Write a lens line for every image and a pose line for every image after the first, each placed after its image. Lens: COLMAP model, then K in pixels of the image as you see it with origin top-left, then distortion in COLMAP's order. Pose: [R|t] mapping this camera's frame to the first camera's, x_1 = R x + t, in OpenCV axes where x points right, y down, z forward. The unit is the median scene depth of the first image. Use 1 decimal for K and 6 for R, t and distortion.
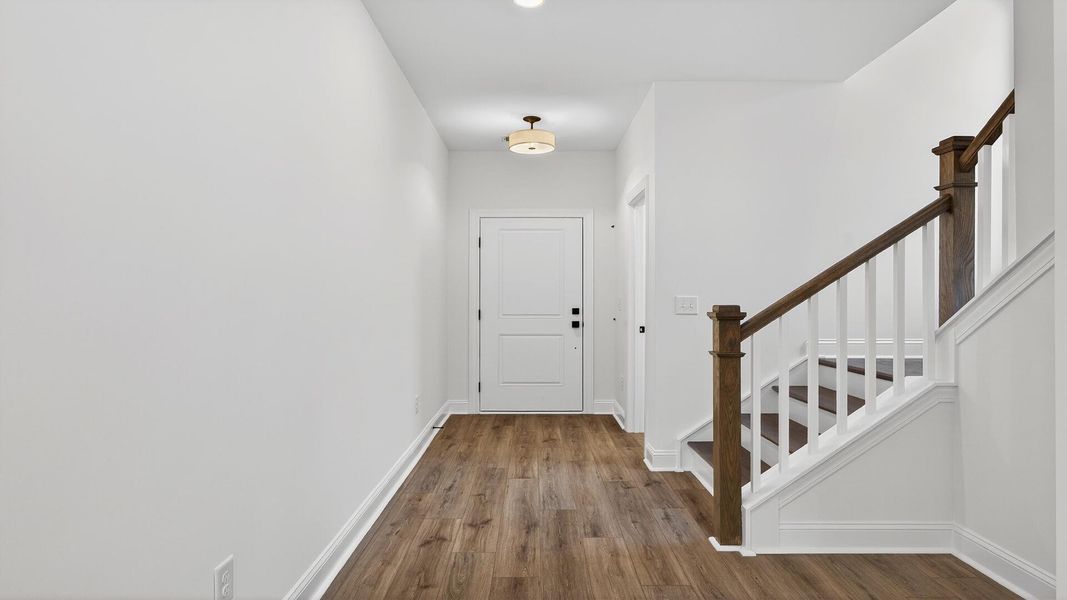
lens RADIAL K [[584.6, 0, 538.0], [0, 584.6, 292.2], [0, 0, 1]] dist [0.001519, 0.000664]
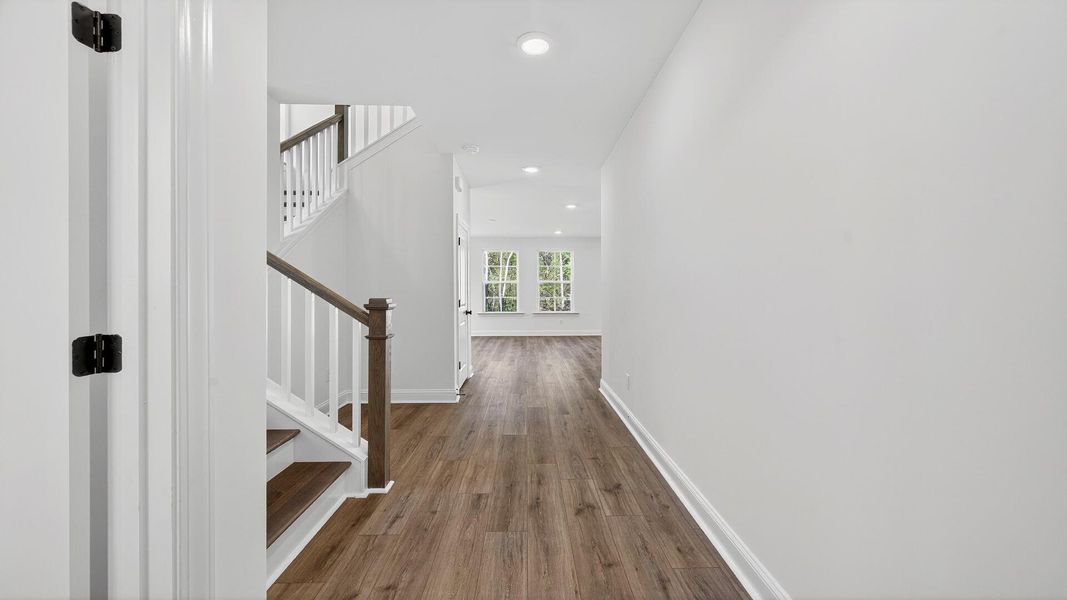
lens RADIAL K [[584.6, 0, 538.0], [0, 584.6, 292.2], [0, 0, 1]] dist [0.001519, 0.000664]
pose [[-0.999891, 0.001414, -0.014725, -0.001760], [0.001483, 0.999988, -0.004679, 0.015256], [0.014718, -0.004701, -0.999881, 2.139607]]
